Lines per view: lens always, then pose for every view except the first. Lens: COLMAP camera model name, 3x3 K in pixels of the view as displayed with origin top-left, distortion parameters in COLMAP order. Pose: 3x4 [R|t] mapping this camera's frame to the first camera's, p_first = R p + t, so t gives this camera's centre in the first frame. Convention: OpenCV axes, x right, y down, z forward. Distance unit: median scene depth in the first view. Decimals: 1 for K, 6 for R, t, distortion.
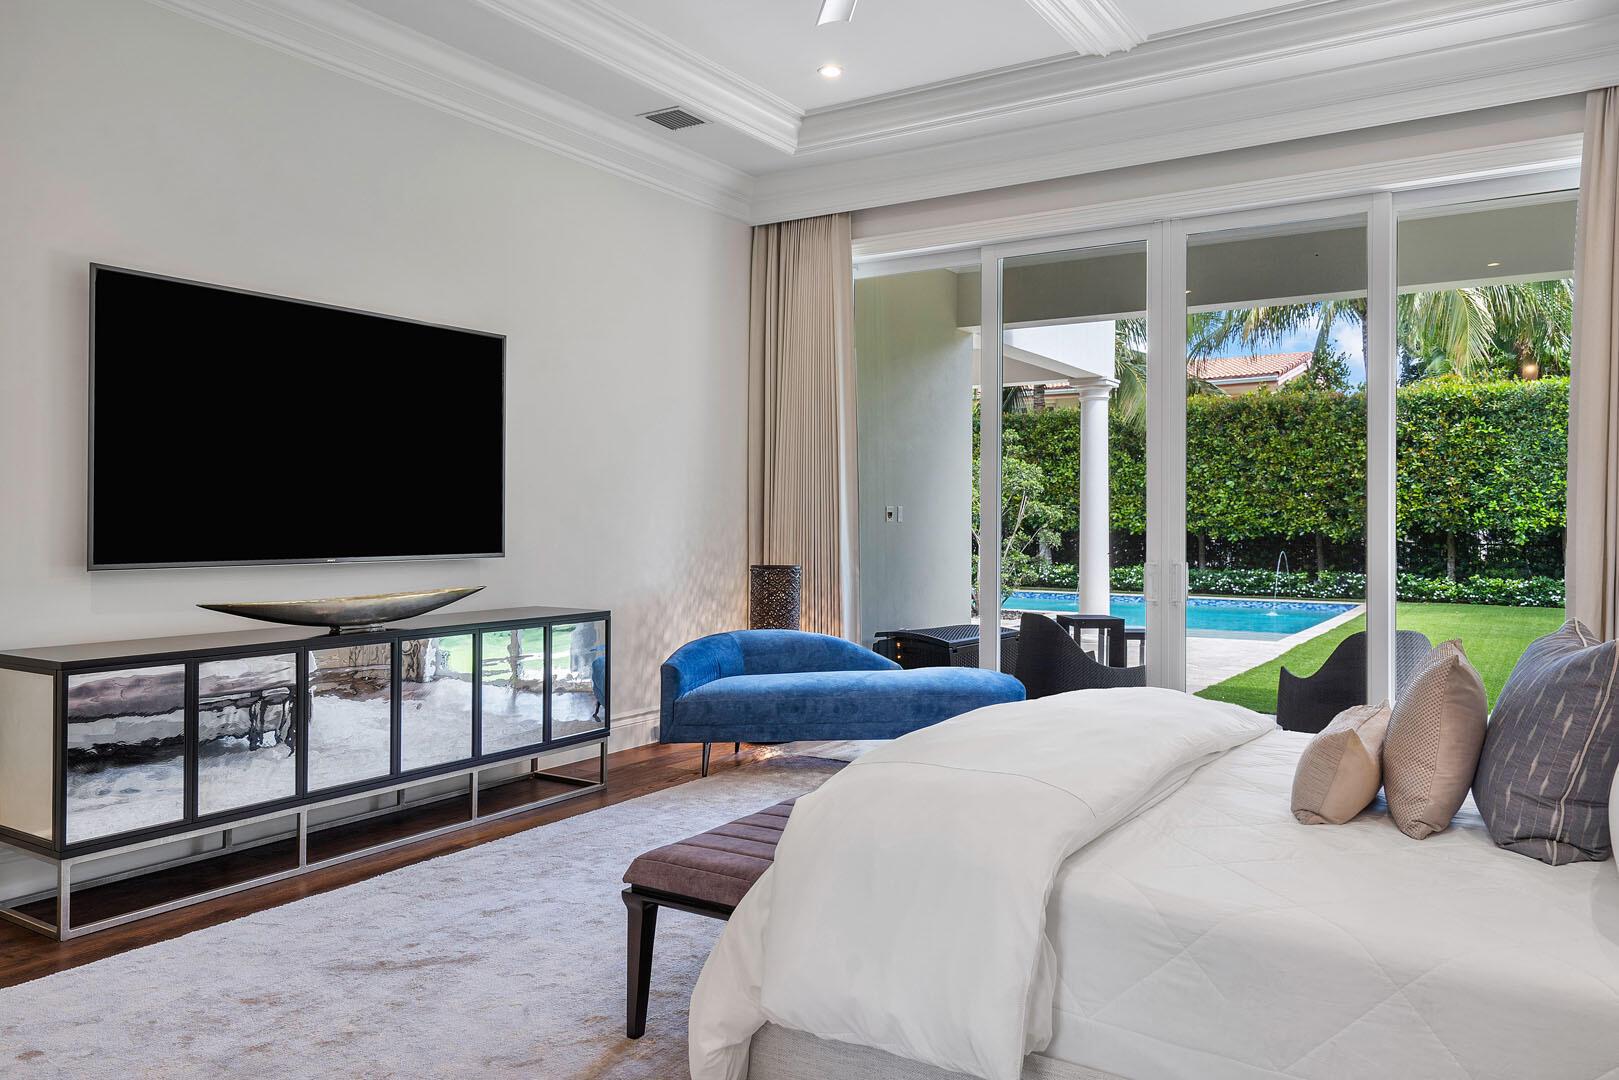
lens RADIAL K [[1174.9, 0, 806.1], [0, 1174.9, 525.6], [0, 0, 1]] dist [-0.001088, -0.000896]
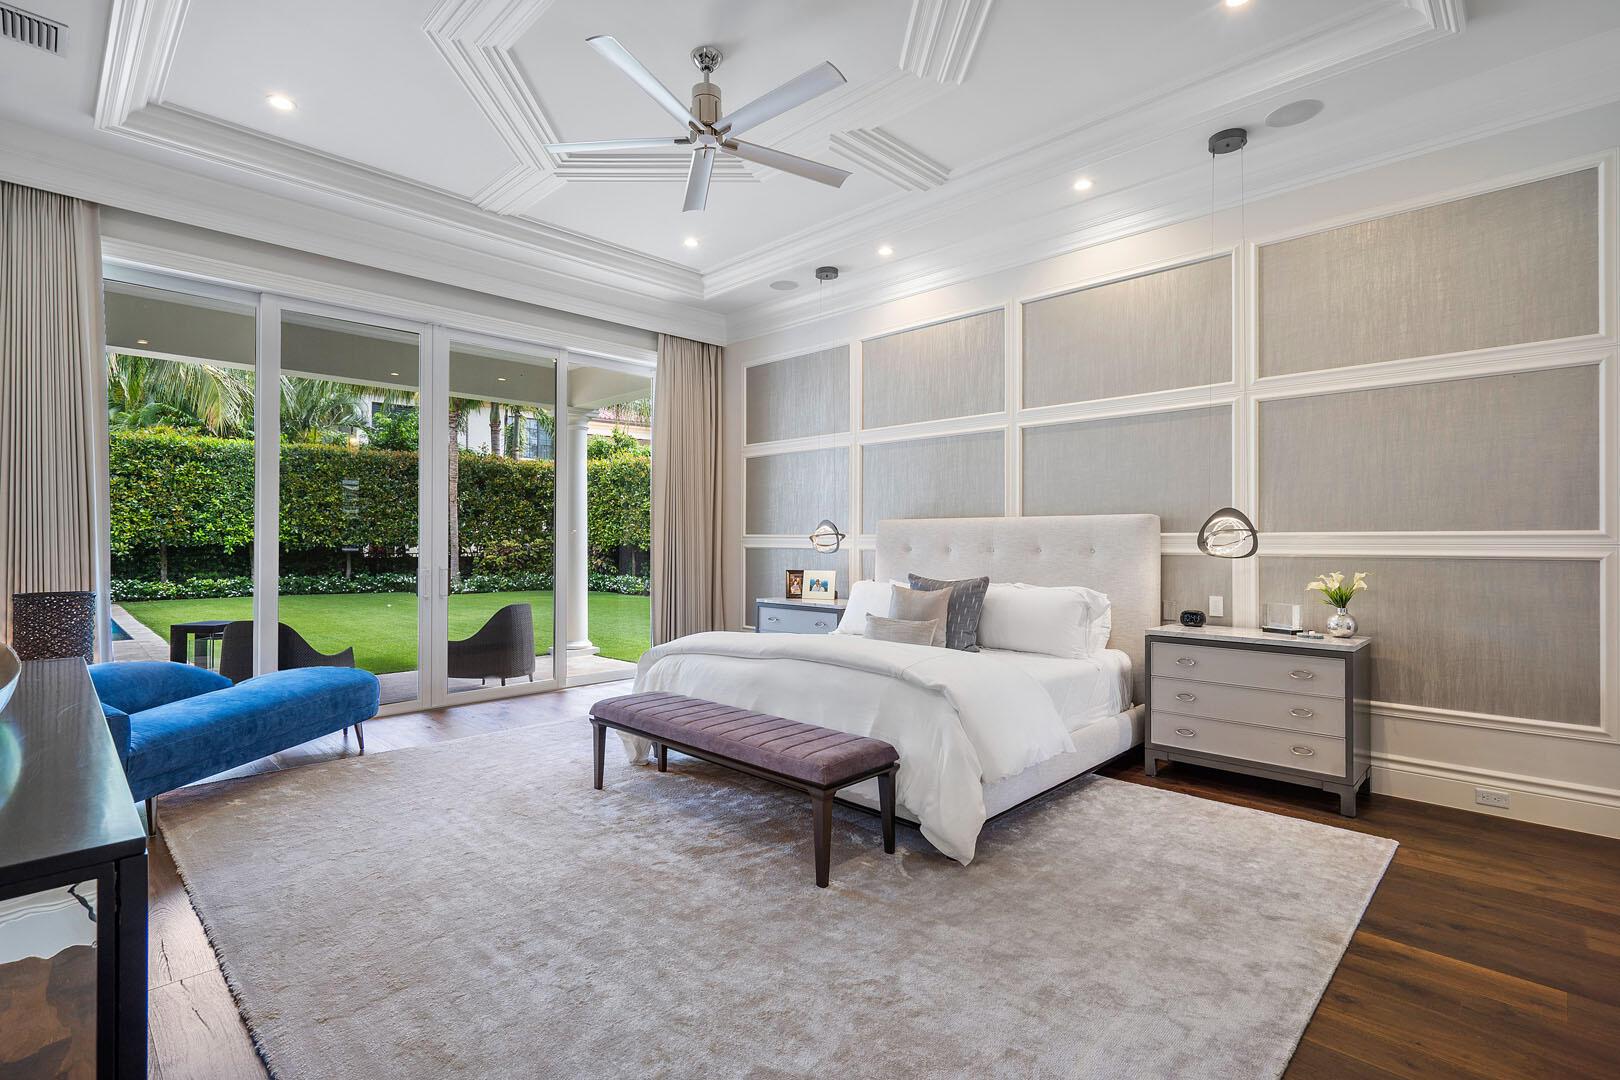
lens RADIAL K [[762.7, 0, 810.9], [0, 762.7, 546.1], [0, 0, 1]] dist [0.003188, 0.000241]
pose [[0.200566, -0.009448, 0.979635, -0.159505], [0.002129, 0.999955, 0.009208, -0.001133], [-0.979678, 0.000239, 0.200577, 0.120419]]
